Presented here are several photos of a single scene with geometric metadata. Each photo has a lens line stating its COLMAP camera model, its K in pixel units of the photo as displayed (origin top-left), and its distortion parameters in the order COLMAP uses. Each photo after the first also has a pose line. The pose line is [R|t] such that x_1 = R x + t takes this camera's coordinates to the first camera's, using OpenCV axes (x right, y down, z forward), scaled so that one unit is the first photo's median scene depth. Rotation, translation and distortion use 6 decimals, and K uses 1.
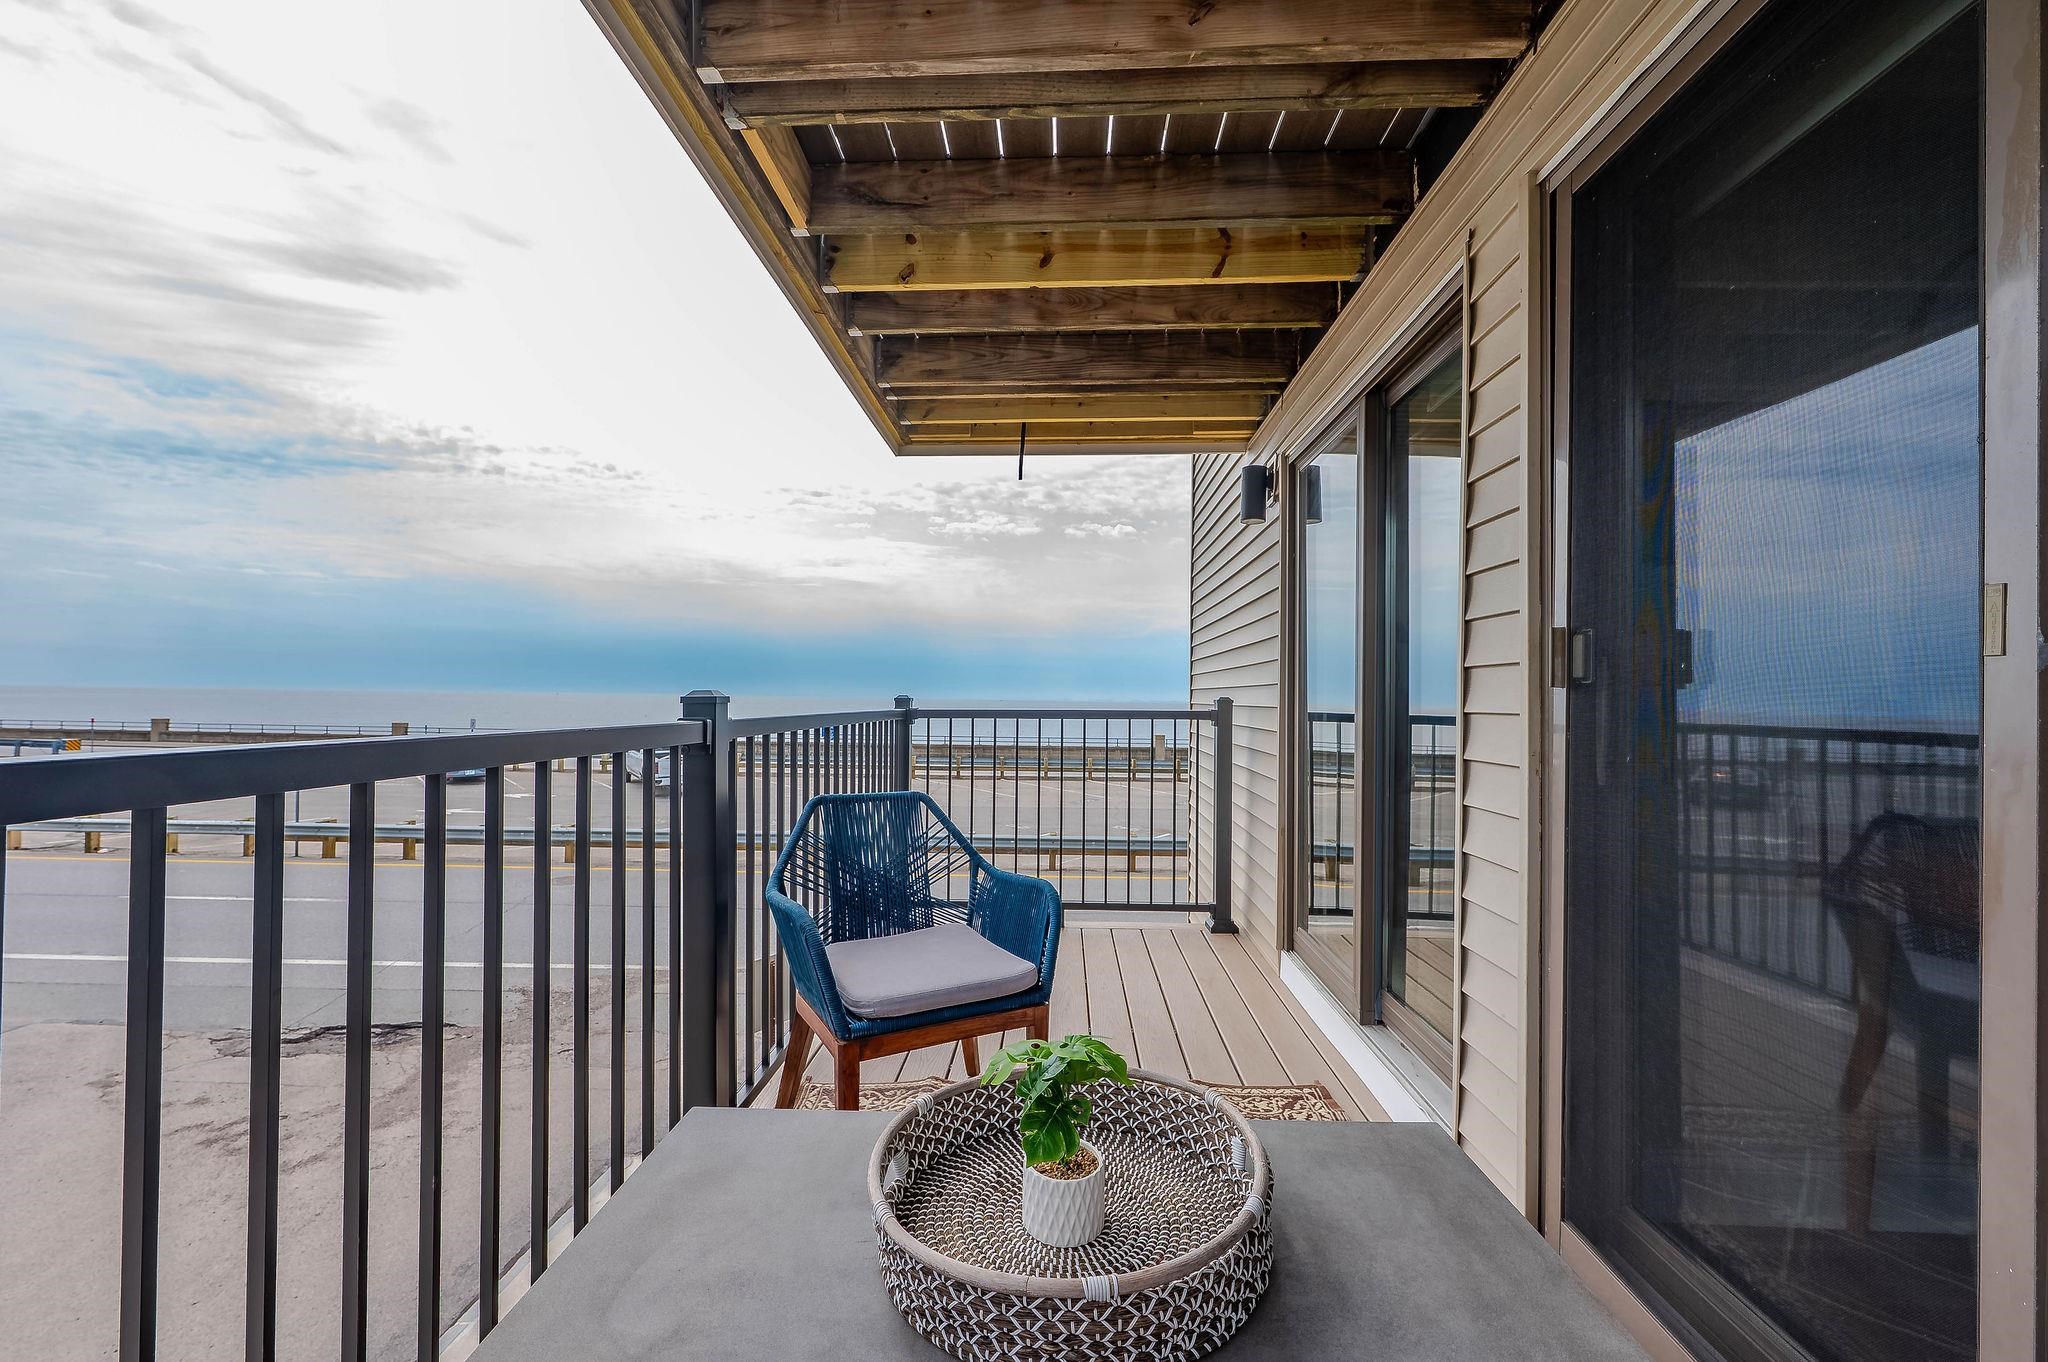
lens RADIAL K [[832.3, 0, 1033.6], [0, 832.3, 699.7], [0, 0, 1]] dist [0.000005, 0.000095]
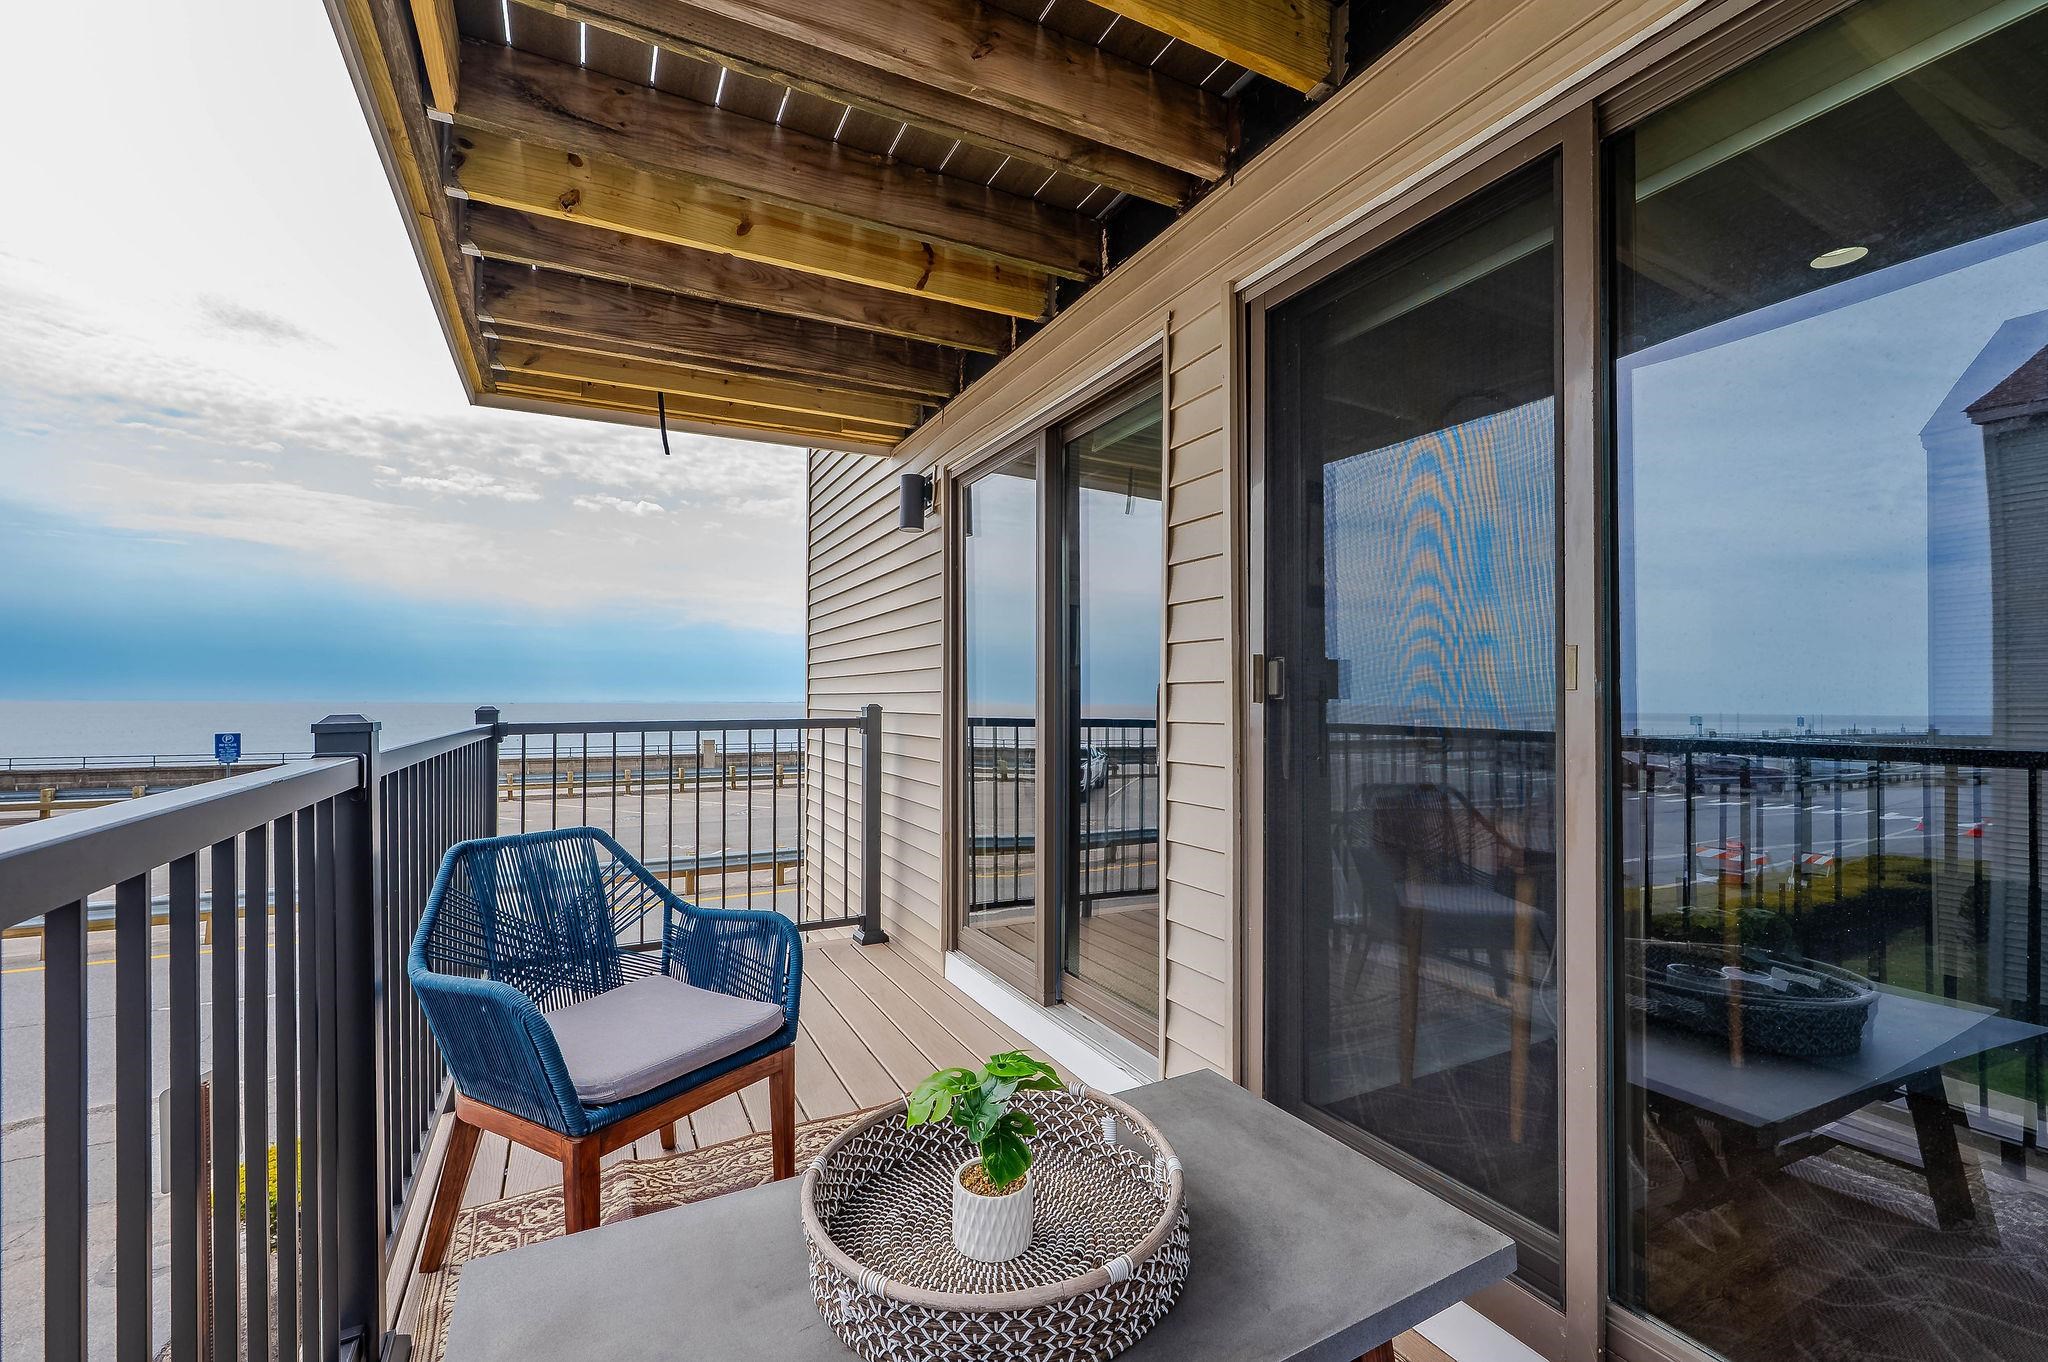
lens RADIAL K [[878.9, 0, 1018.6], [0, 878.9, 701.2], [0, 0, 1]] dist [-0.002465, -0.000106]
pose [[0.864485, -0.011409, 0.502529, -0.206688], [0.009421, 0.999935, 0.006495, -0.016629], [-0.502570, -0.000881, 0.864536, 0.023604]]
